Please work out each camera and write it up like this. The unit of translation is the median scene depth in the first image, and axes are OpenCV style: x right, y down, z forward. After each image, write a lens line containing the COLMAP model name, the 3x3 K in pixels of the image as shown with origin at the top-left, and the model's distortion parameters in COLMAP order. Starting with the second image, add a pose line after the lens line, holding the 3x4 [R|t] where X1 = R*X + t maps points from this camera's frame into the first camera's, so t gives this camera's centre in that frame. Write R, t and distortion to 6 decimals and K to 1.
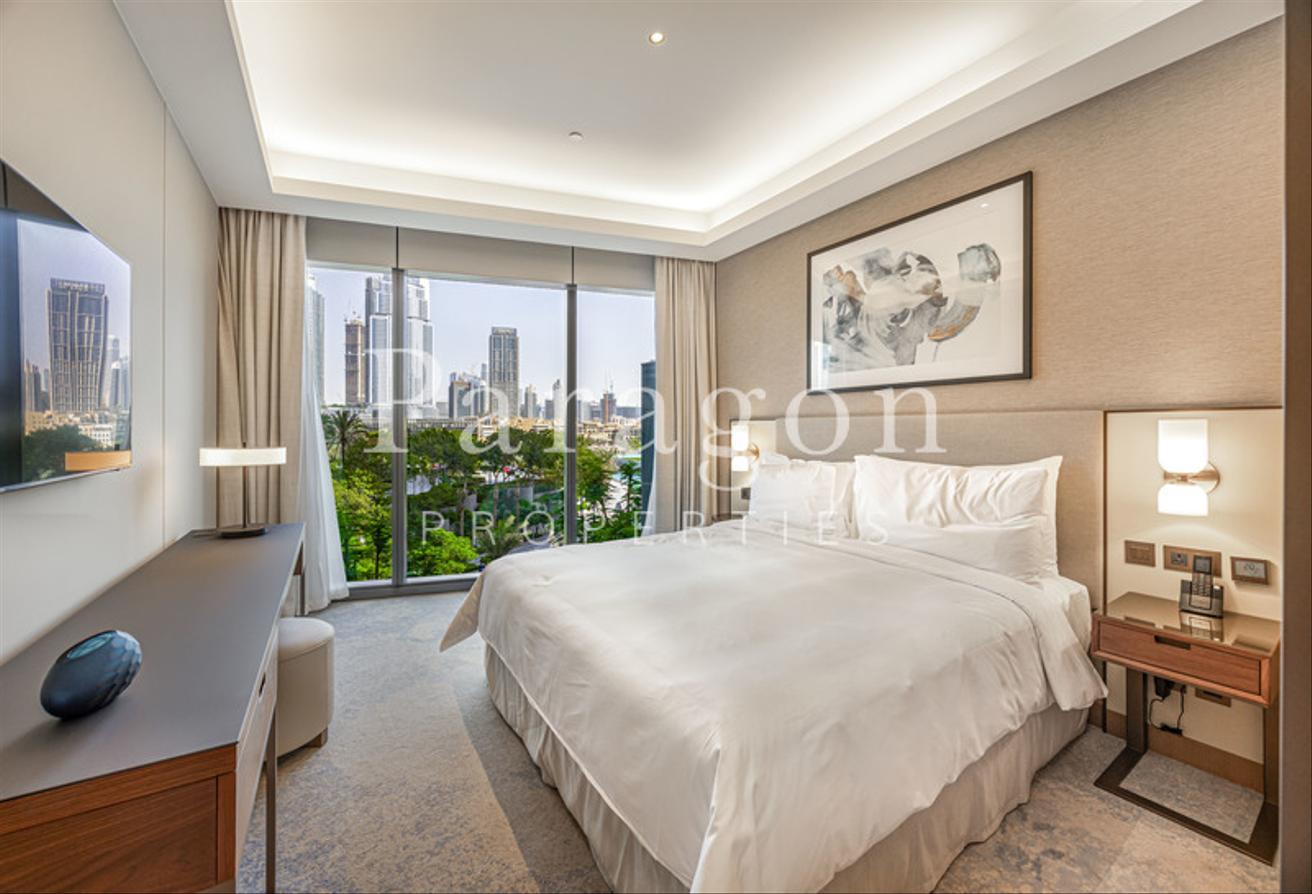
lens RADIAL K [[510.3, 0, 645.7], [0, 510.3, 433.2], [0, 0, 1]] dist [-0.000691, -0.000061]
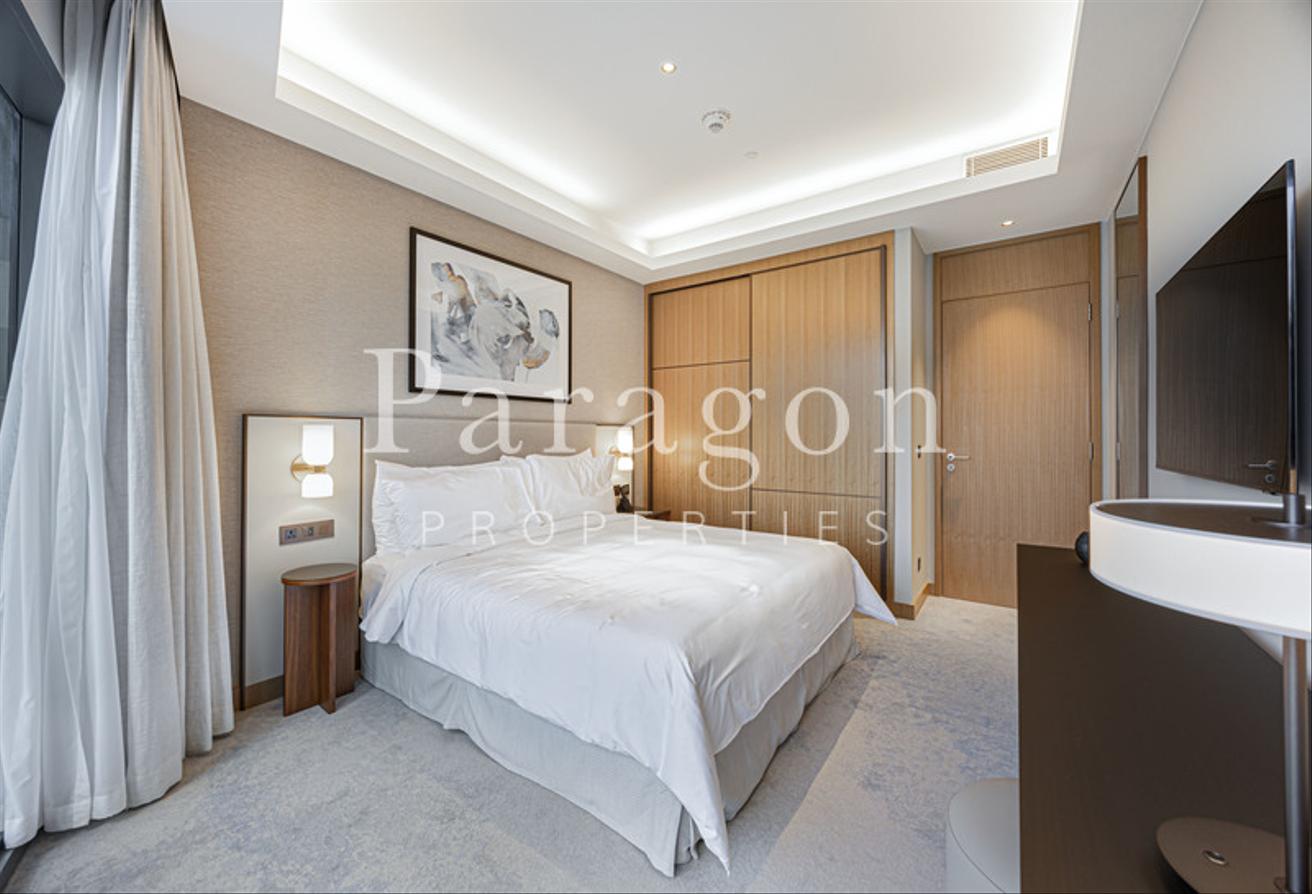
lens RADIAL K [[510.3, 0, 645.7], [0, 510.3, 433.2], [0, 0, 1]] dist [-0.000691, -0.000061]
pose [[-0.383333, 0.001932, 0.923608, -0.733668], [0.003161, 0.999995, -0.000780, -0.004755], [-0.923605, 0.002620, -0.383337, 1.137802]]
